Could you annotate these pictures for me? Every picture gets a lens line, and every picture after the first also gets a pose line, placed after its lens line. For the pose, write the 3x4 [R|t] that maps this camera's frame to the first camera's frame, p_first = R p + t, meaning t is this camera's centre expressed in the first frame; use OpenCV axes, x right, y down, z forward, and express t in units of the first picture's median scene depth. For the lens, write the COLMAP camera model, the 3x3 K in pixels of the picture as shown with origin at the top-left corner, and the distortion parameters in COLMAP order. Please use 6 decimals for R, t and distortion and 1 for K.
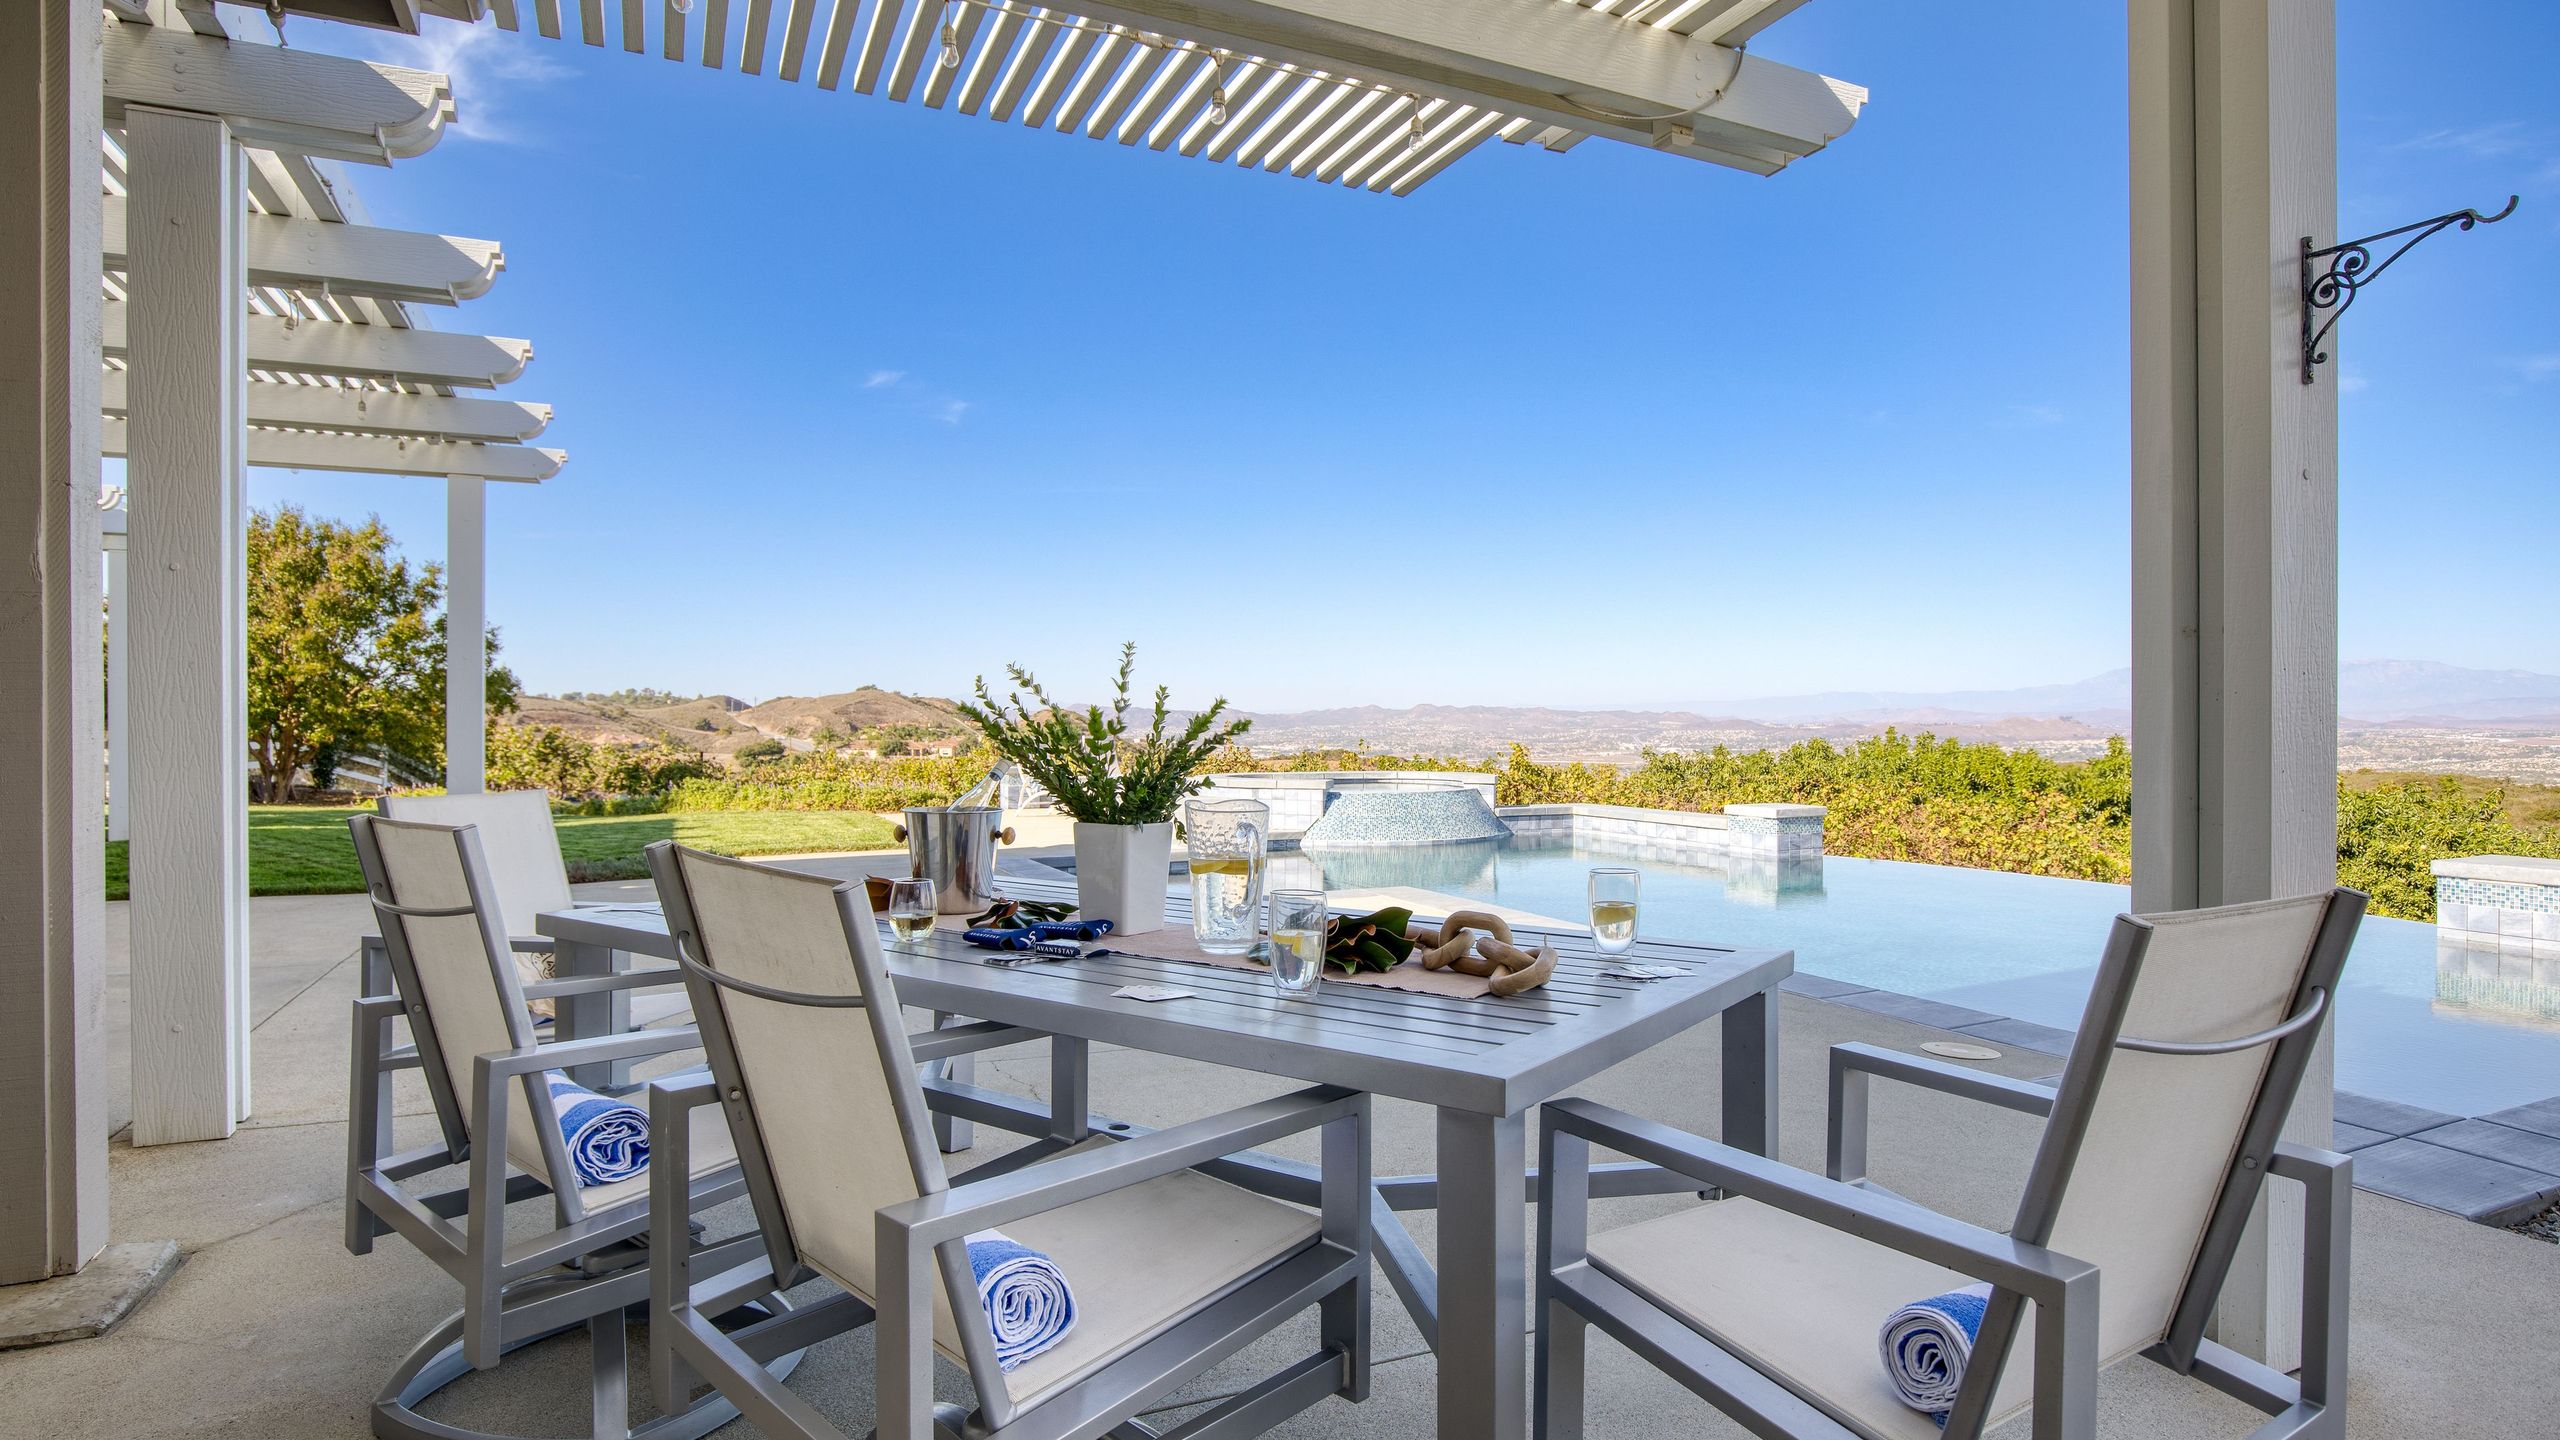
lens RADIAL K [[1402.9, 0, 1292.6], [0, 1402.9, 724.2], [0, 0, 1]] dist [-0.004147, 0.000127]
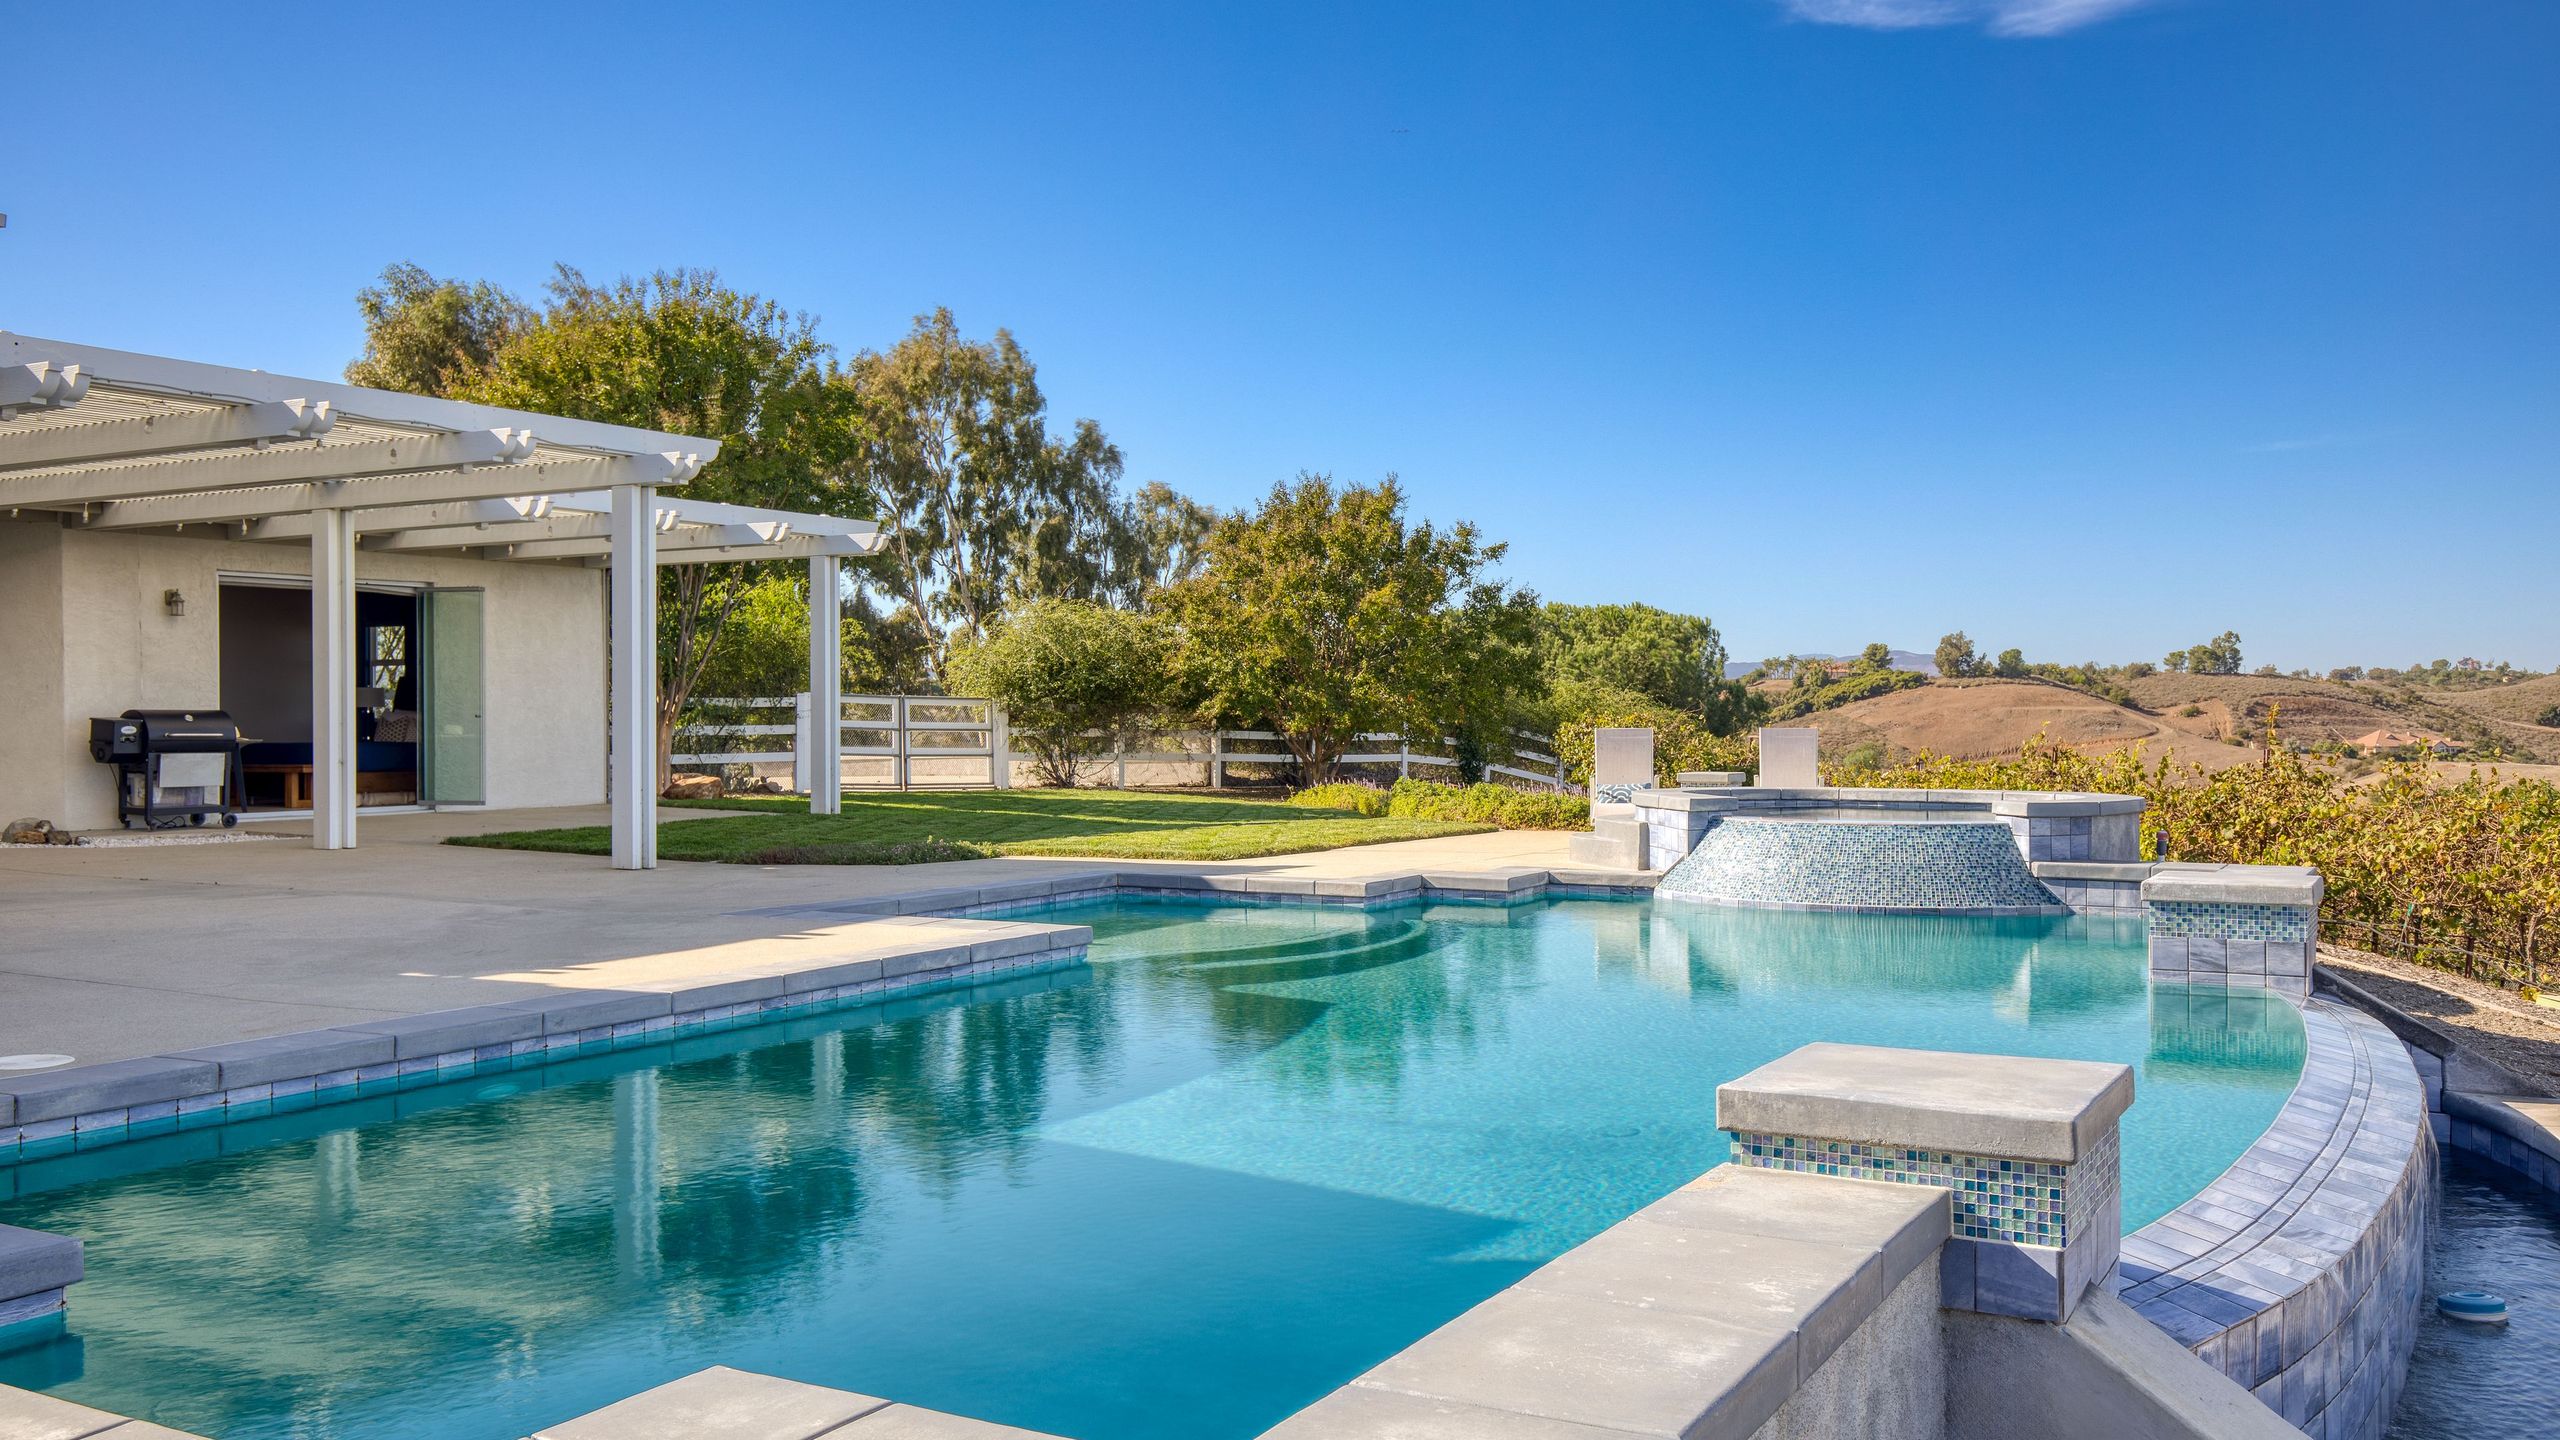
lens RADIAL K [[2164.4, 0, 1291.9], [0, 2164.4, 722.8], [0, 0, 1]] dist [0.035851, -0.003900]
pose [[0.564065, 0.004372, -0.825719, 0.658257], [-0.002037, 0.999990, 0.003903, 0.003396], [0.825728, -0.000520, 0.564068, 0.280051]]
